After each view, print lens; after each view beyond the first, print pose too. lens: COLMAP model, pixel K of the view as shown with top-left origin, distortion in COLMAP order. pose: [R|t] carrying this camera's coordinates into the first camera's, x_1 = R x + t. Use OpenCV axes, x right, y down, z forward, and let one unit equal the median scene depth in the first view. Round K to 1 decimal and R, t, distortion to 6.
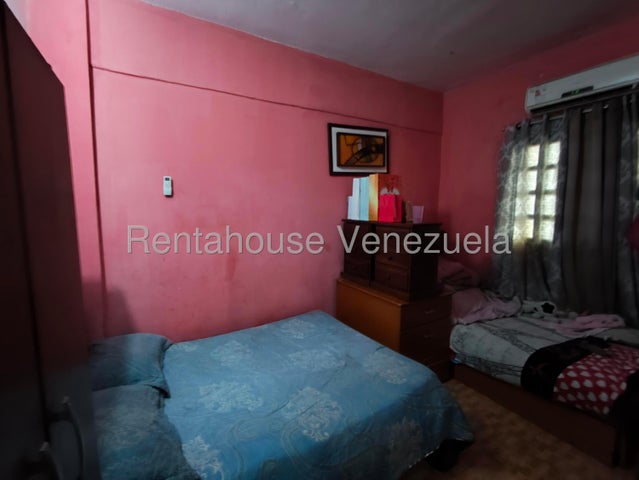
lens RADIAL K [[286.5, 0, 316.0], [0, 286.5, 238.9], [0, 0, 1]] dist [-0.004036, -0.000057]
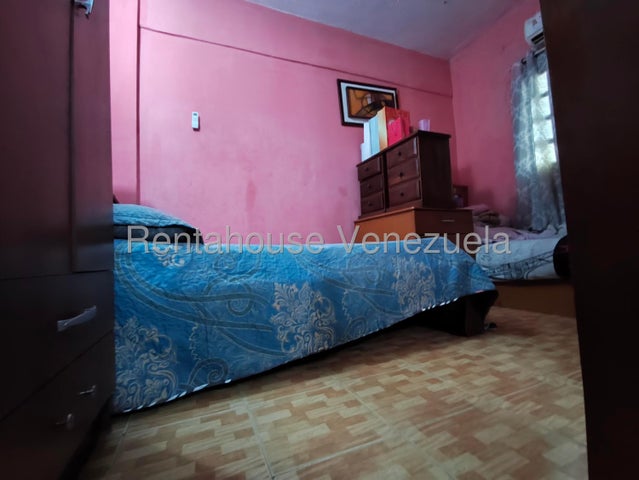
lens RADIAL K [[286.5, 0, 313.0], [0, 286.5, 222.8], [0, 0, 1]] dist [-0.004036, -0.000057]
pose [[0.991415, -0.058443, -0.116968, 0.045873], [0.039184, 0.986233, -0.160649, 0.311244], [0.124747, 0.154687, 0.980056, -0.005809]]
